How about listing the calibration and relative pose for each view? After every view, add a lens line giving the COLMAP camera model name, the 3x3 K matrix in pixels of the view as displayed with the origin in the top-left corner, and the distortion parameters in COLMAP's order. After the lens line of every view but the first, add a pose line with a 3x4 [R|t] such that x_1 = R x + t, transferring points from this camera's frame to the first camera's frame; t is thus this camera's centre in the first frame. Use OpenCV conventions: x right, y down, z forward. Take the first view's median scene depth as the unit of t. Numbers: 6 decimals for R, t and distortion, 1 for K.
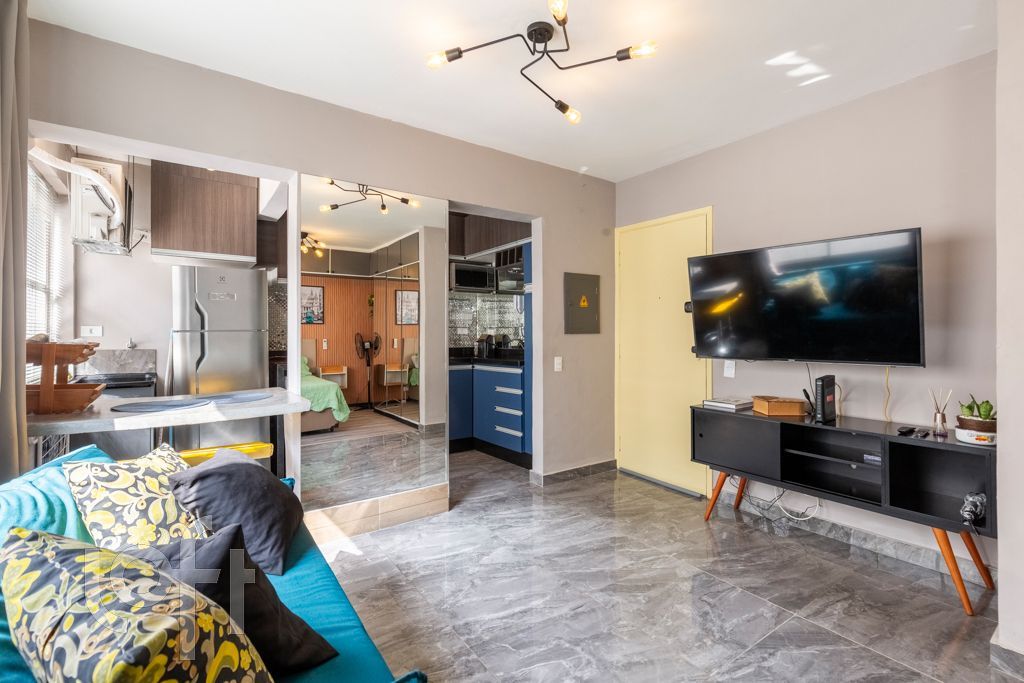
lens RADIAL K [[473.1, 0, 511.8], [0, 473.1, 330.3], [0, 0, 1]] dist [0.015589, -0.004551]
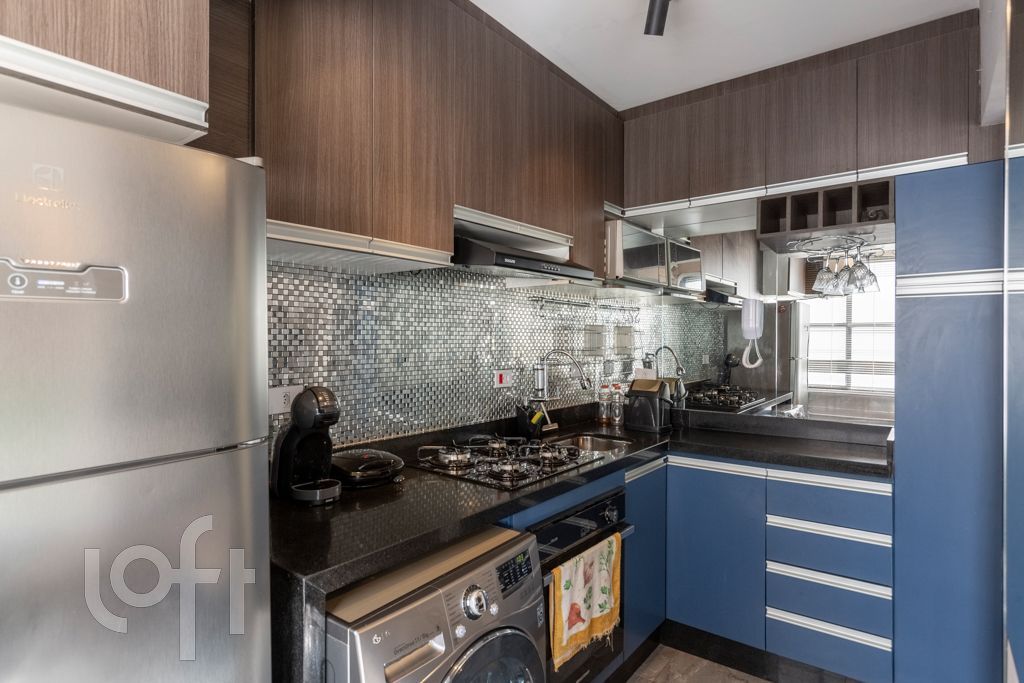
lens RADIAL K [[551.2, 0, 514.6], [0, 551.2, 340.1], [0, 0, 1]] dist [0.012699, -0.001863]
pose [[0.953546, 0.003089, 0.301231, -0.522471], [-0.006020, 0.999943, 0.008803, -0.053620], [-0.301187, -0.010208, 0.953511, 0.777304]]
